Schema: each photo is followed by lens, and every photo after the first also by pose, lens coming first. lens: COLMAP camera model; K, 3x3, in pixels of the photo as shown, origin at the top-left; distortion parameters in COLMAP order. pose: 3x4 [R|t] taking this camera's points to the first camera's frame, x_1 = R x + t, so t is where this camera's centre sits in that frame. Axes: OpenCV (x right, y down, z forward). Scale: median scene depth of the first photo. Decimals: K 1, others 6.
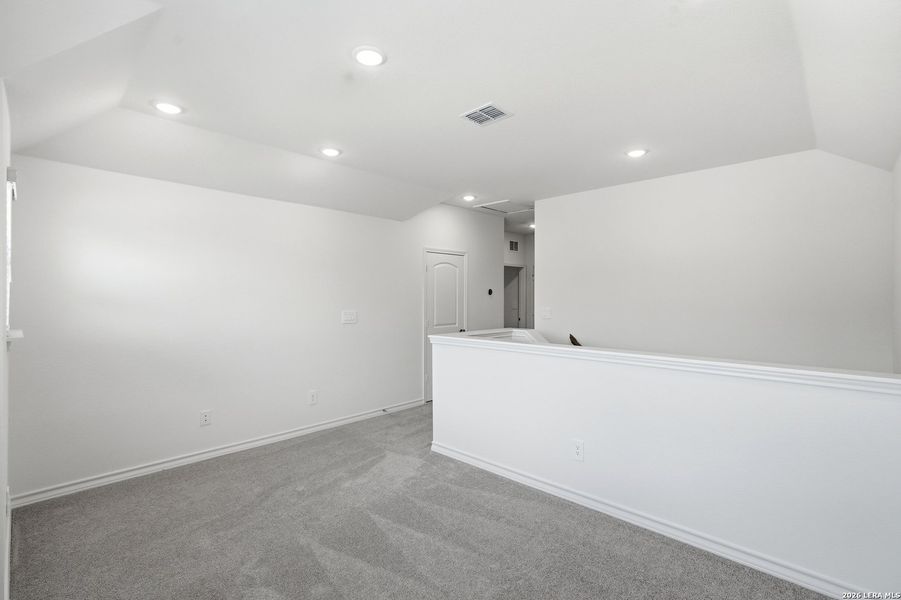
lens RADIAL K [[411.0, 0, 447.5], [0, 411.0, 299.9], [0, 0, 1]] dist [0.002907, 0.000202]
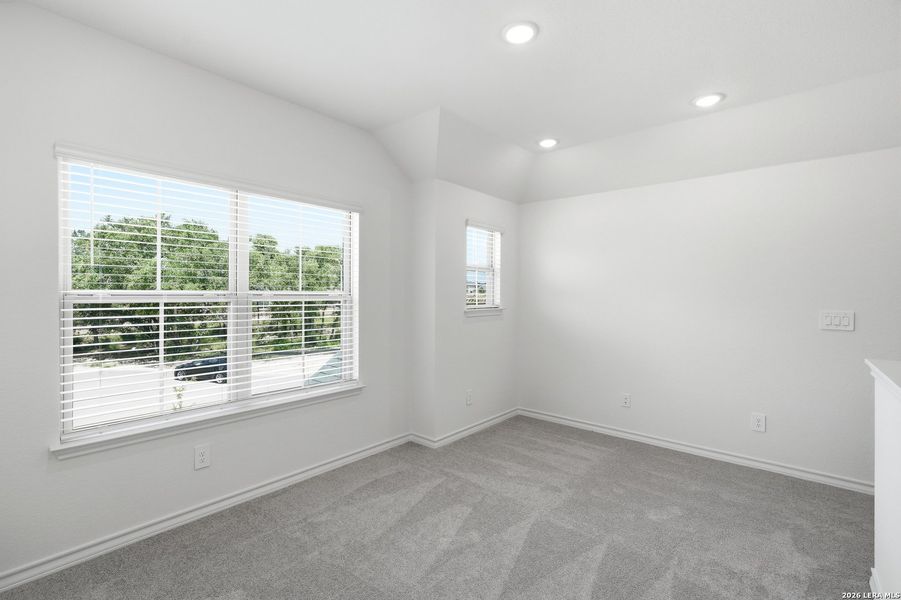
lens RADIAL K [[411.0, 0, 452.4], [0, 411.0, 297.1], [0, 0, 1]] dist [0.002907, 0.000202]
pose [[0.083413, 0.016927, -0.996371, 0.445355], [-0.011875, 0.999802, 0.015992, 0.000597], [0.996444, 0.010498, 0.083597, 0.438472]]
